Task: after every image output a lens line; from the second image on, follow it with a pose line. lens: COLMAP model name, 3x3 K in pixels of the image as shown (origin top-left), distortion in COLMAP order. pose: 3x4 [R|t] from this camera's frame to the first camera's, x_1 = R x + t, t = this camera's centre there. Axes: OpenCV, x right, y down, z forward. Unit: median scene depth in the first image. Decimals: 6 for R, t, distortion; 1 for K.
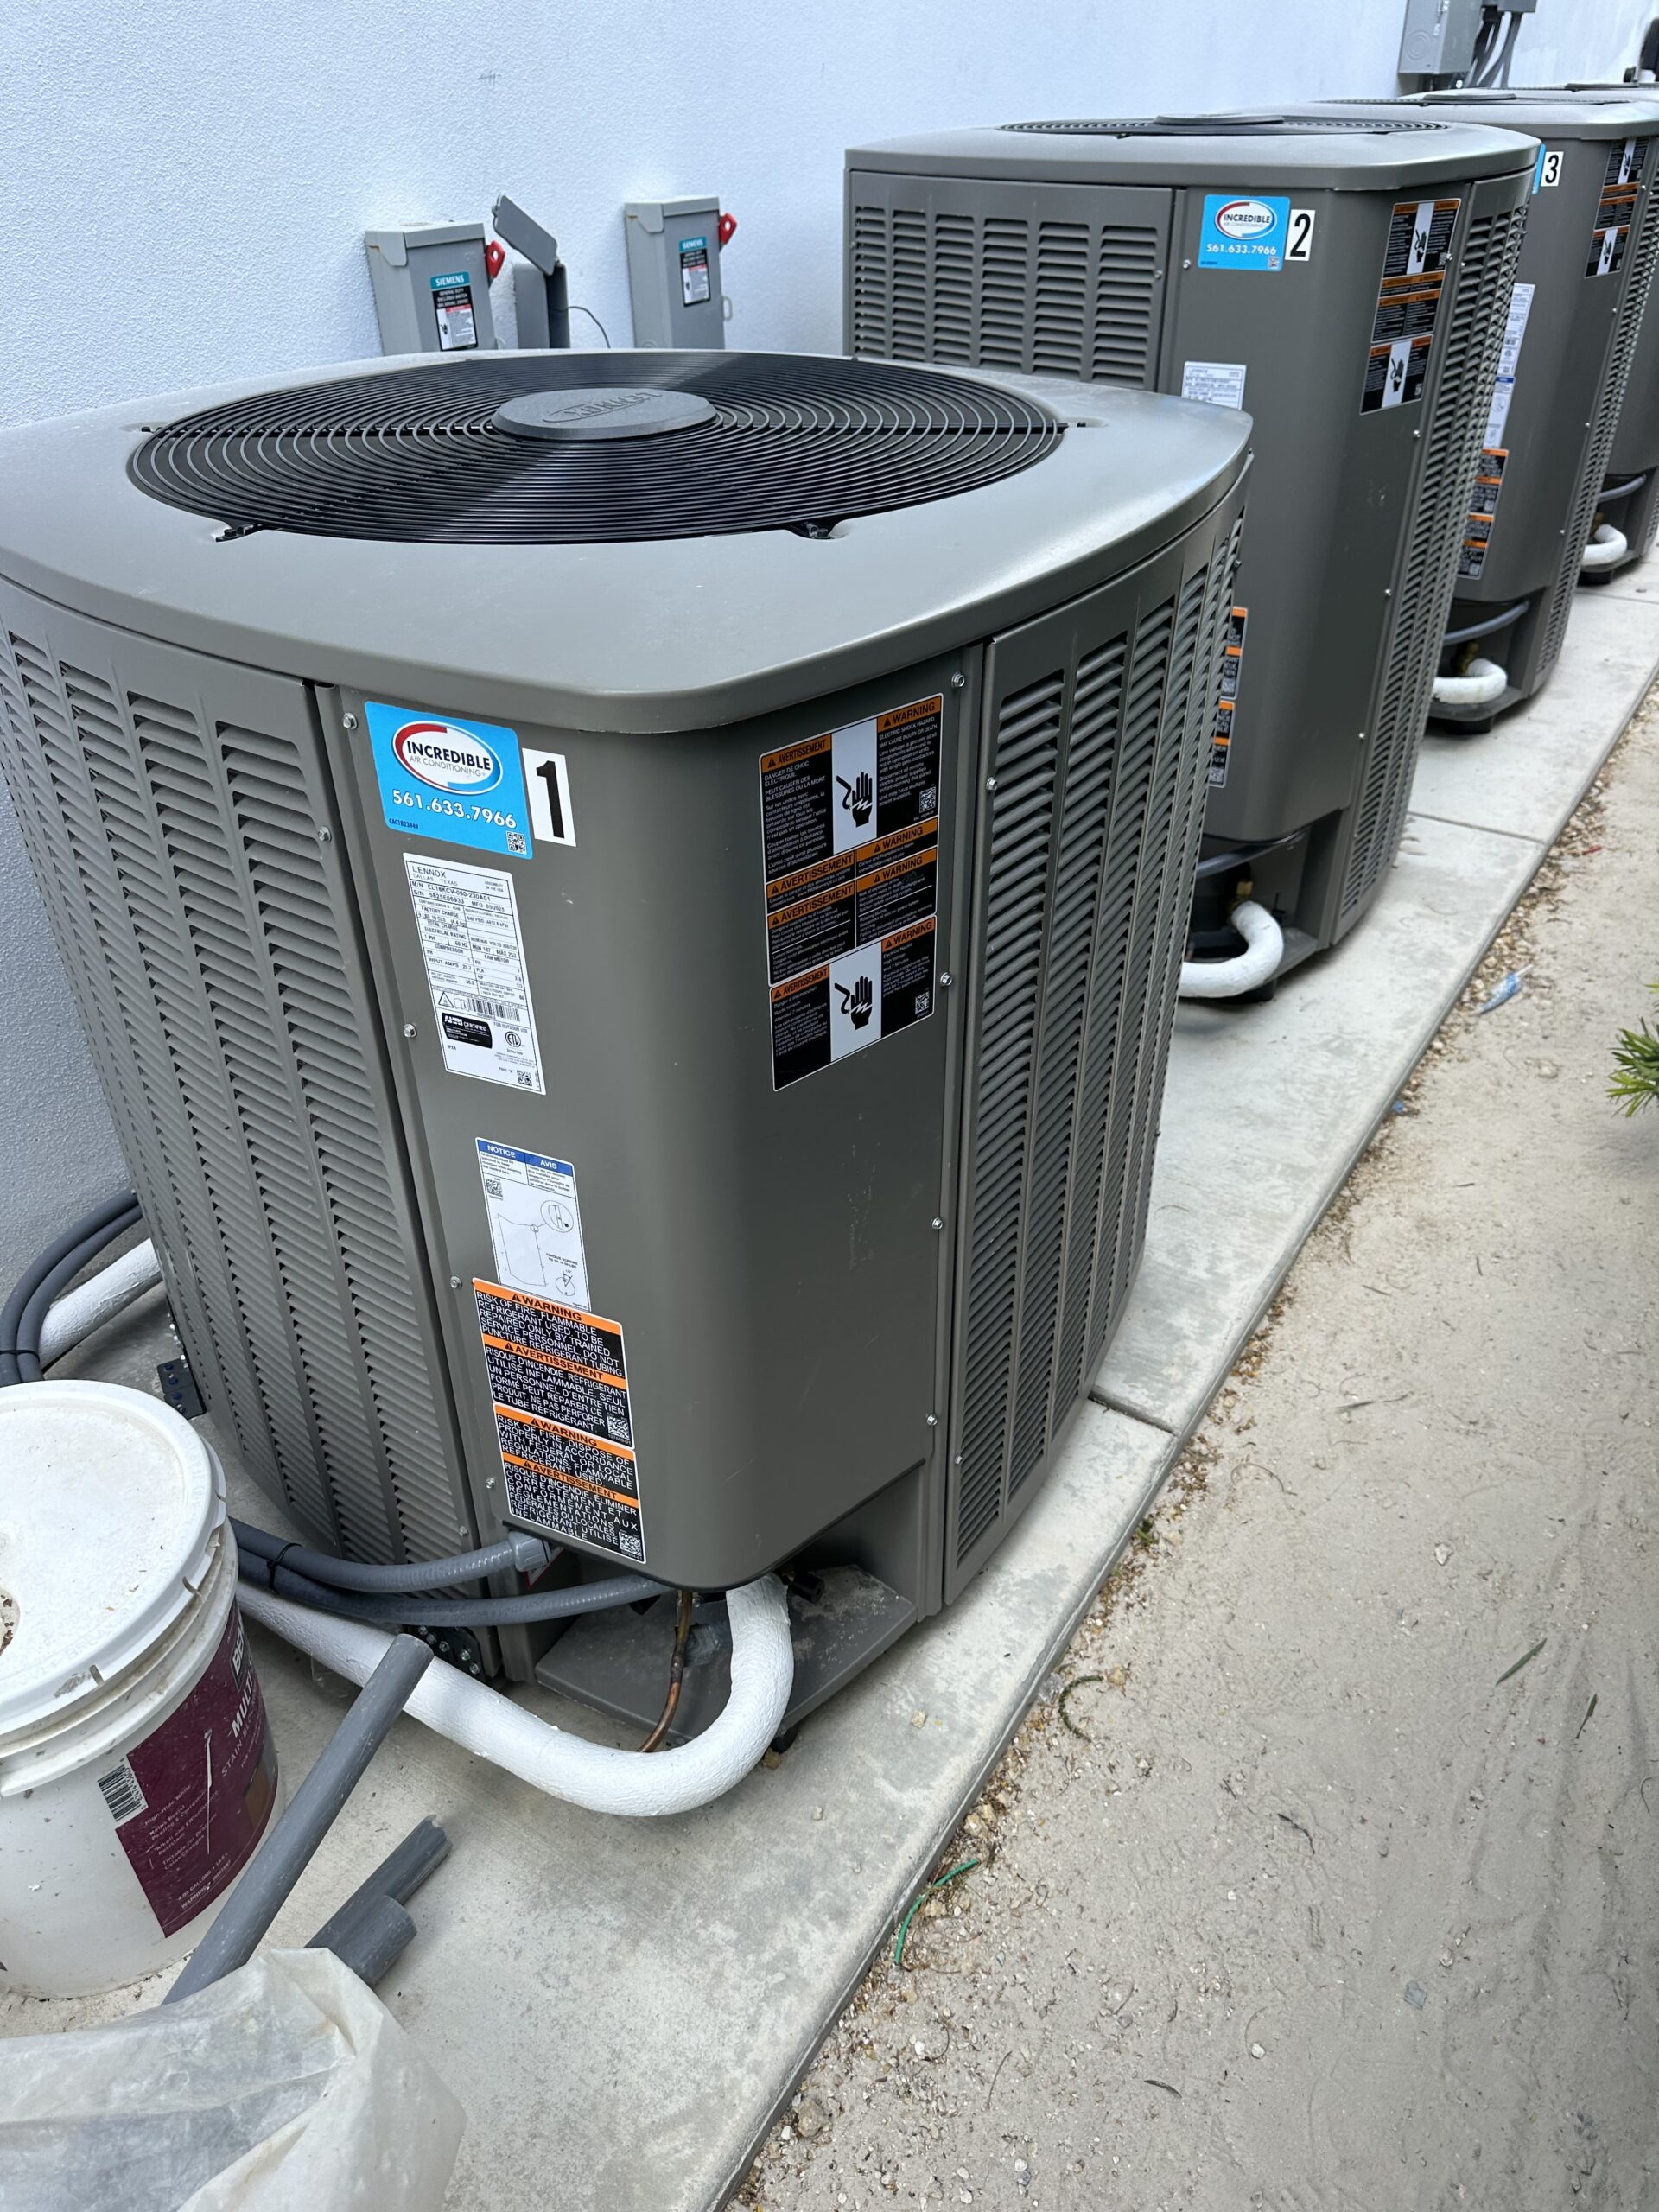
lens RADIAL K [[1608.1, 0, 829.5], [0, 1608.1, 1106.0], [0, 0, 1]] dist [0.087809, -0.146534]
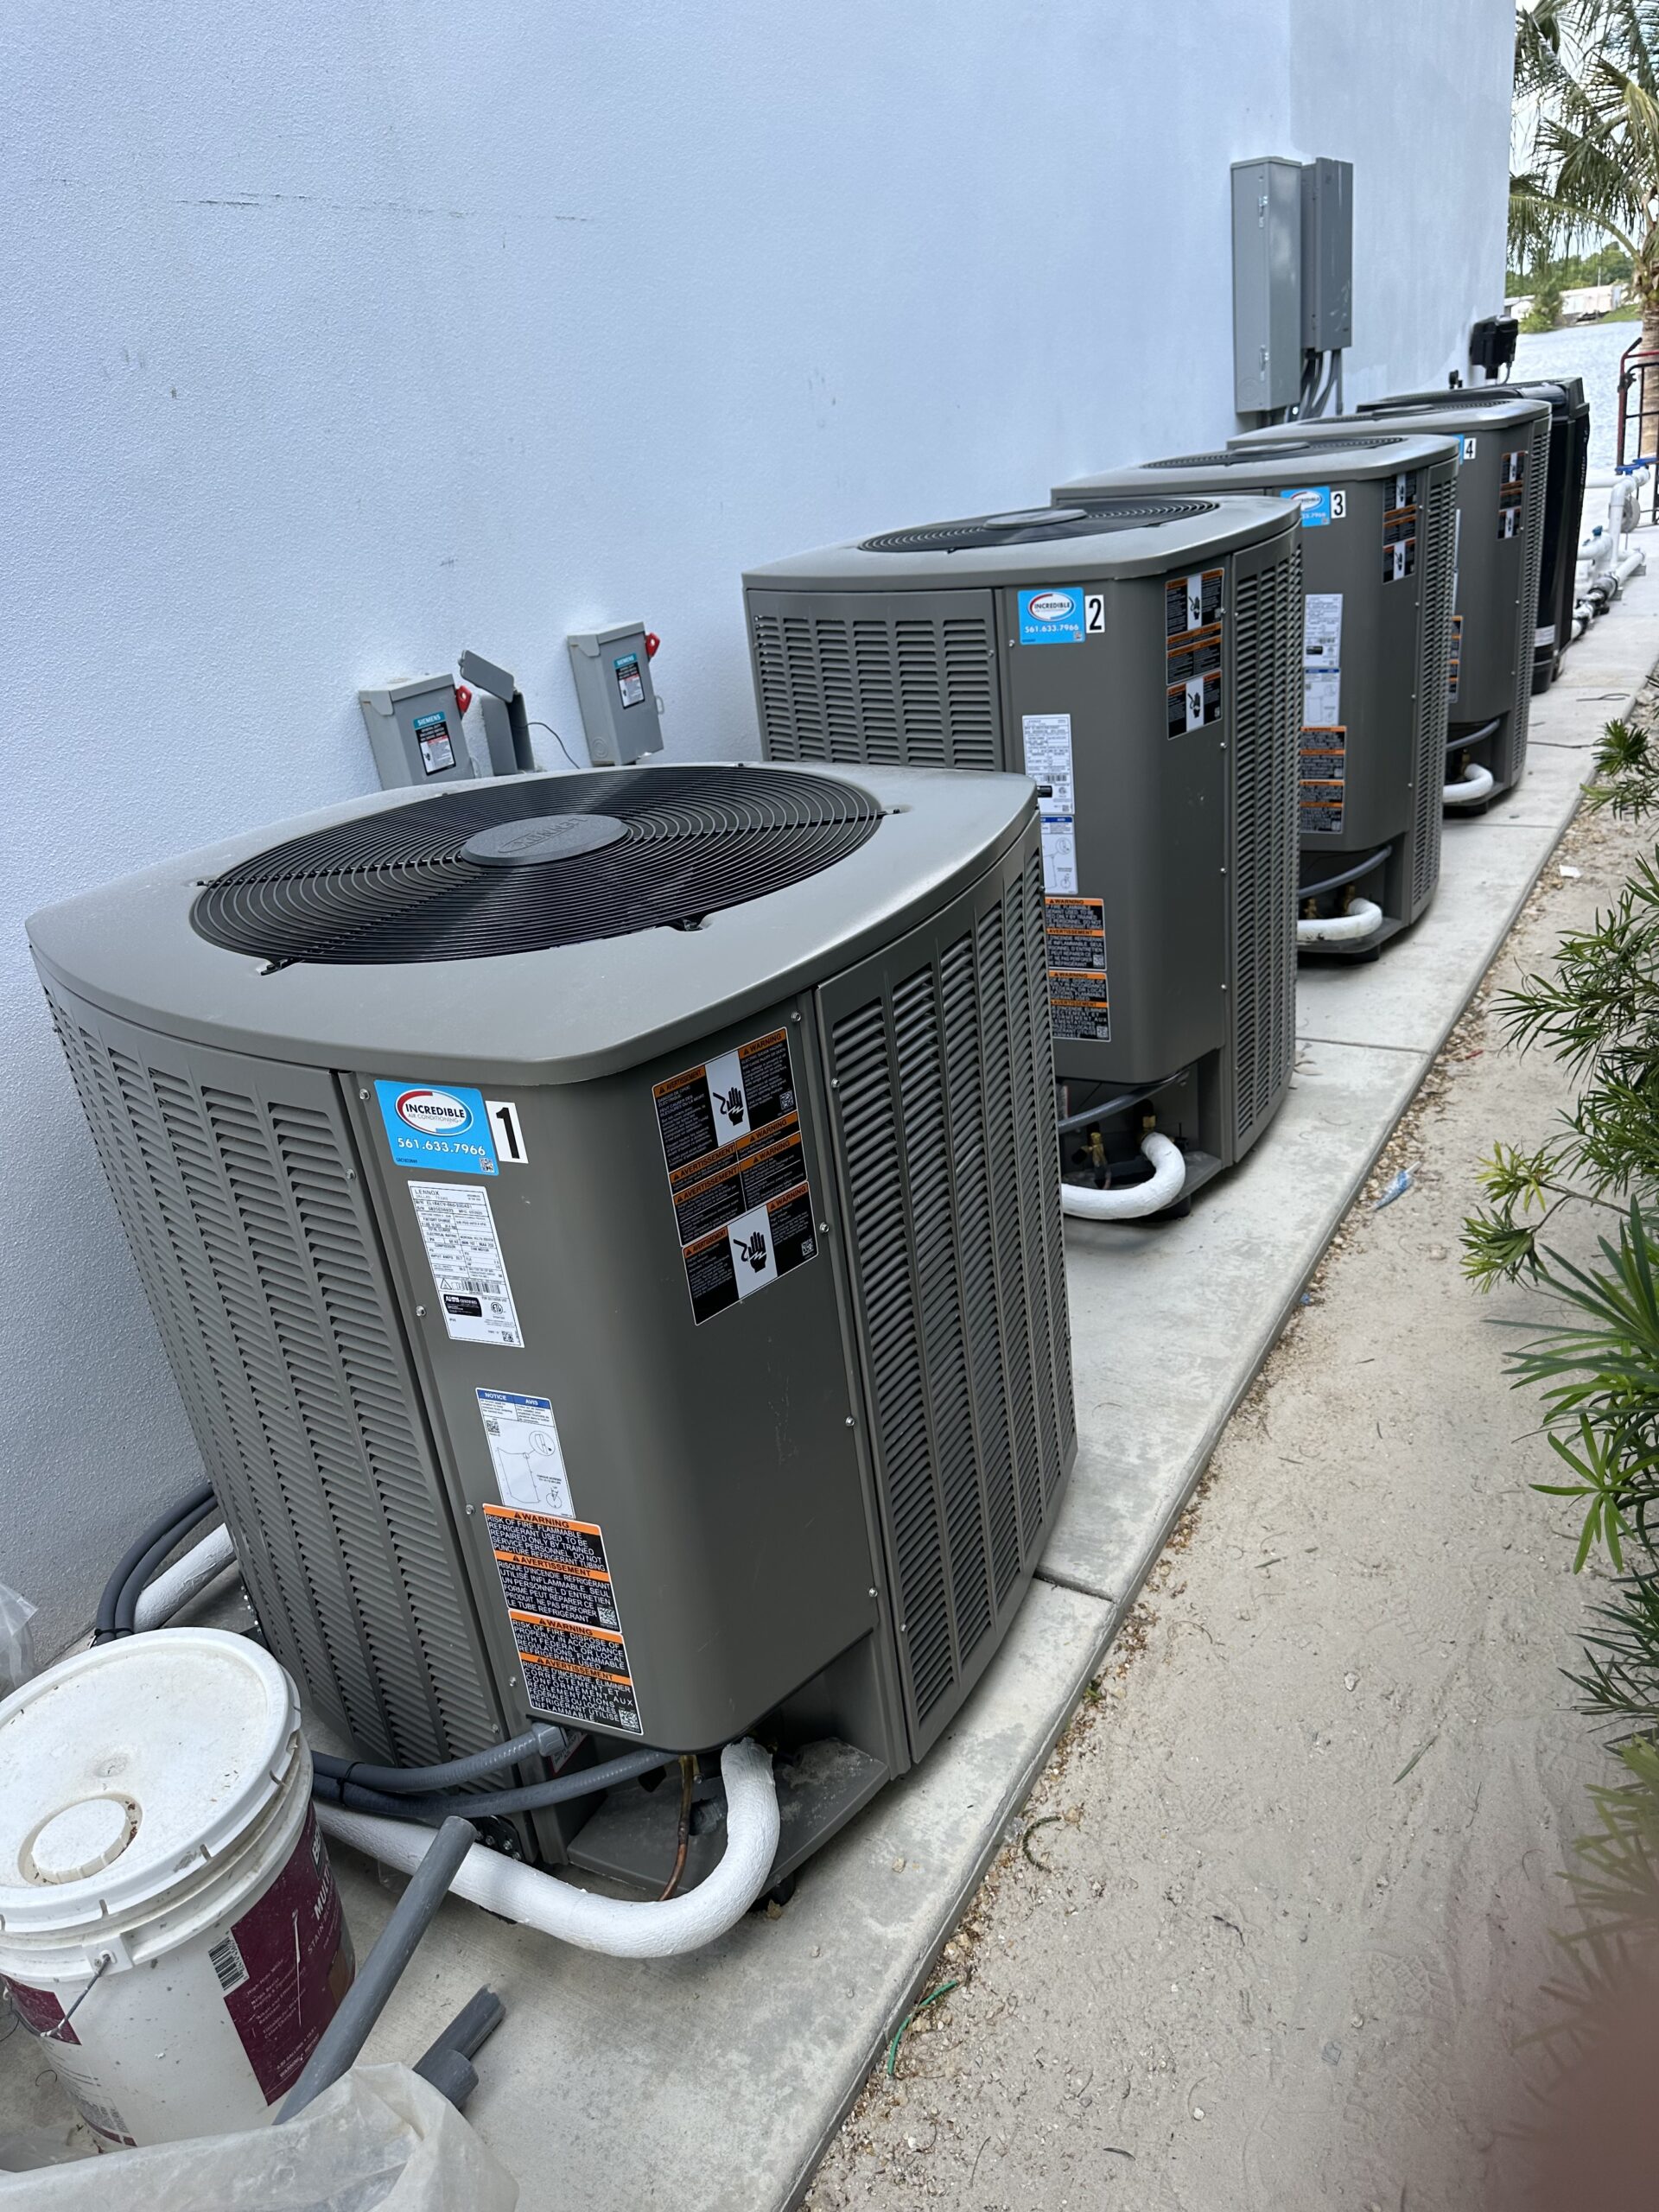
lens RADIAL K [[1575.7, 0, 829.5], [0, 1575.7, 1106.0], [0, 0, 1]] dist [0.061586, -0.081683]
pose [[0.994207, -0.107216, -0.007534, 0.070278], [0.104566, 0.981082, -0.162926, 0.023758], [0.024860, 0.161194, 0.986610, -0.207244]]
